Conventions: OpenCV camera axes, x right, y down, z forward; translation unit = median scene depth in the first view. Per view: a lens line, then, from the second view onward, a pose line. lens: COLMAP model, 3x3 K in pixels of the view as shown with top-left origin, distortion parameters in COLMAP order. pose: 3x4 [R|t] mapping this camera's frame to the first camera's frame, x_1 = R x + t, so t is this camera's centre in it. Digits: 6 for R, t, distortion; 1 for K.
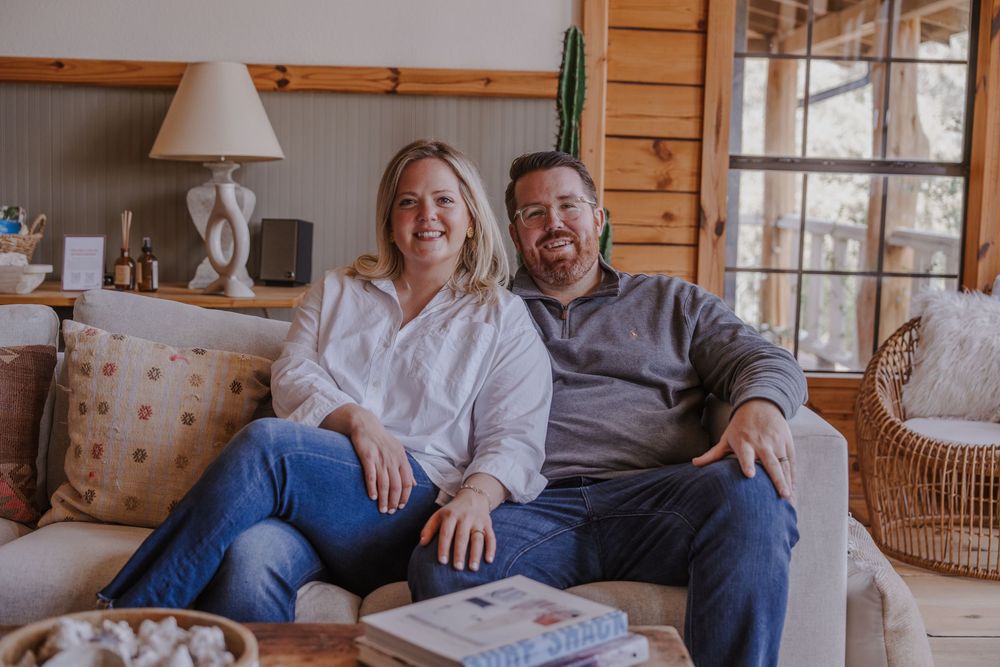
lens RADIAL K [[1424.6, 0, 518.9], [0, 1424.6, 334.1], [0, 0, 1]] dist [0.027858, -0.063305]
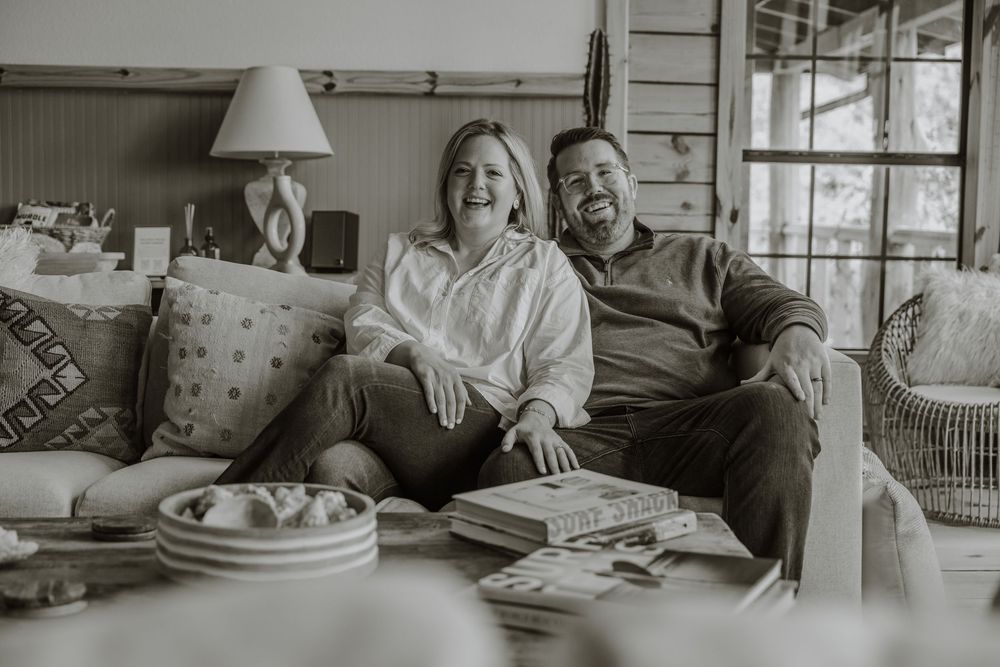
lens RADIAL K [[1449.5, 0, 499.7], [0, 1449.5, 359.5], [0, 0, 1]] dist [0.011906, 0.007104]
pose [[0.999902, -0.011841, -0.007442, -0.031892], [0.011695, 0.999745, -0.019325, 0.056899], [0.007669, 0.019237, 0.999786, -0.102805]]
